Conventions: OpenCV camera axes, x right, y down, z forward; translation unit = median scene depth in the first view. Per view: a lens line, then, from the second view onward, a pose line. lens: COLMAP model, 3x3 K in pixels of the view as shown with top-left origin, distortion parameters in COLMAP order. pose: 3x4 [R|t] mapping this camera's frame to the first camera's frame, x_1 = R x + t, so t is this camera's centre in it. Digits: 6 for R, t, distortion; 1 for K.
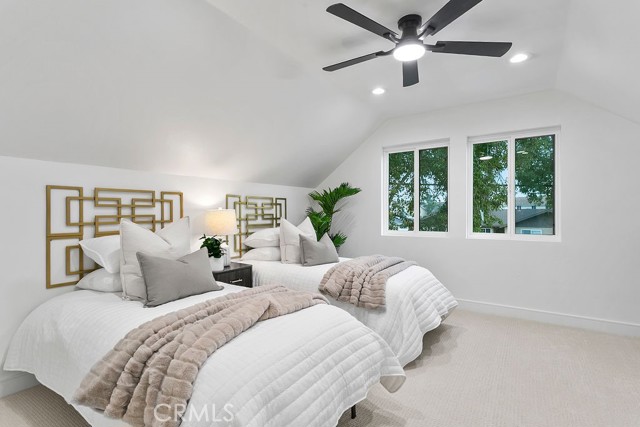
lens RADIAL K [[313.6, 0, 321.7], [0, 313.6, 210.5], [0, 0, 1]] dist [-0.000508, -0.000030]
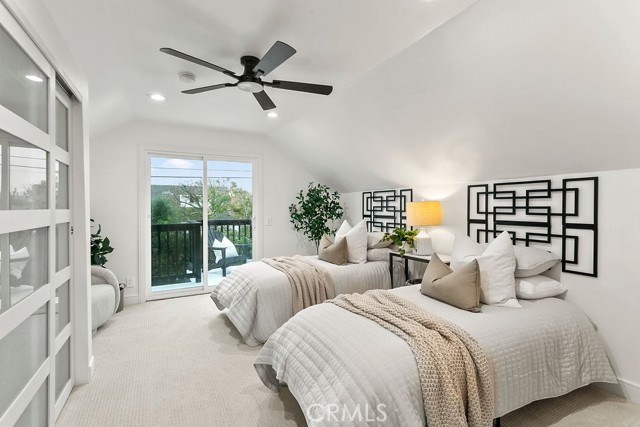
lens RADIAL K [[313.6, 0, 321.7], [0, 313.6, 210.5], [0, 0, 1]] dist [-0.000508, -0.000030]
pose [[-0.491461, 0.021226, -0.870641, 0.680592], [0.009297, 0.999774, 0.019126, 0.002963], [0.870850, 0.001305, -0.491548, 1.043790]]
